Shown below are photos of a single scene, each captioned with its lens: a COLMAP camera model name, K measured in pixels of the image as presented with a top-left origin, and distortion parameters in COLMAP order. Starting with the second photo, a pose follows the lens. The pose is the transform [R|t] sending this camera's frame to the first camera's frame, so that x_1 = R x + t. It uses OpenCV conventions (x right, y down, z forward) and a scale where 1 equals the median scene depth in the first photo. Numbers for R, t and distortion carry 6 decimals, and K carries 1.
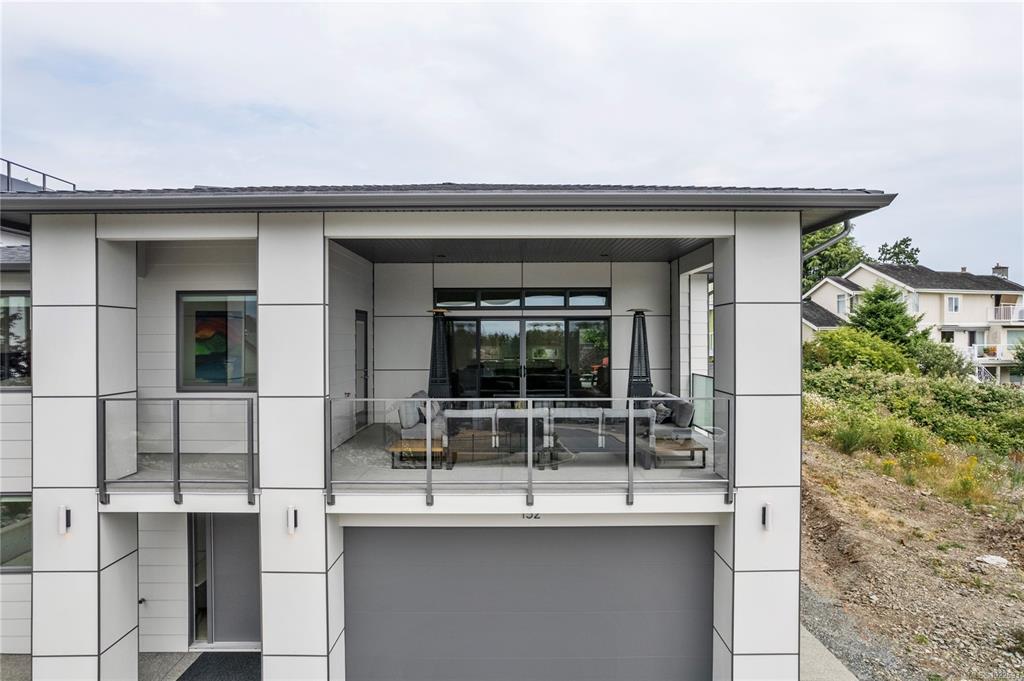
lens RADIAL K [[655.7, 0, 513.0], [0, 655.7, 341.1], [0, 0, 1]] dist [-0.084794, 0.080316]
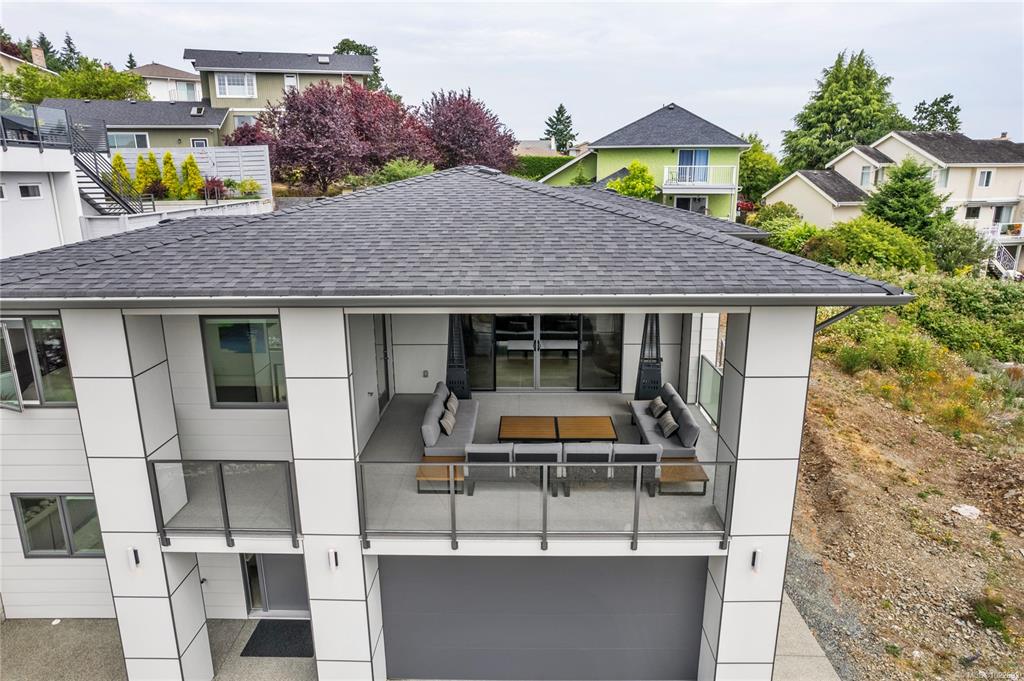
lens RADIAL K [[655.7, 0, 513.0], [0, 655.7, 341.1], [0, 0, 1]] dist [-0.084794, 0.080316]
pose [[0.999862, 0.000868, -0.016560, -0.002509], [0.003259, 0.968863, 0.247574, -0.097592], [0.016260, -0.247594, 0.968727, 0.001753]]
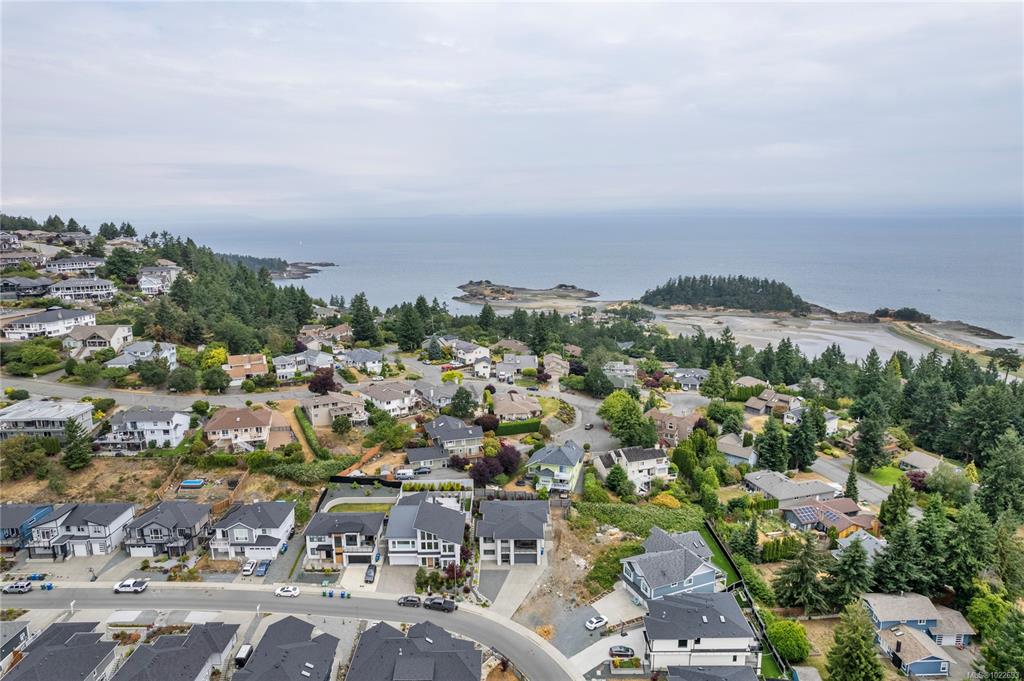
lens RADIAL K [[655.7, 0, 513.0], [0, 655.7, 341.1], [0, 0, 1]] dist [-0.084794, 0.080316]
pose [[0.999946, -0.005236, -0.009017, -0.032777], [0.006847, 0.981925, 0.189144, -2.329040], [0.007863, -0.189196, 0.981908, -4.068243]]
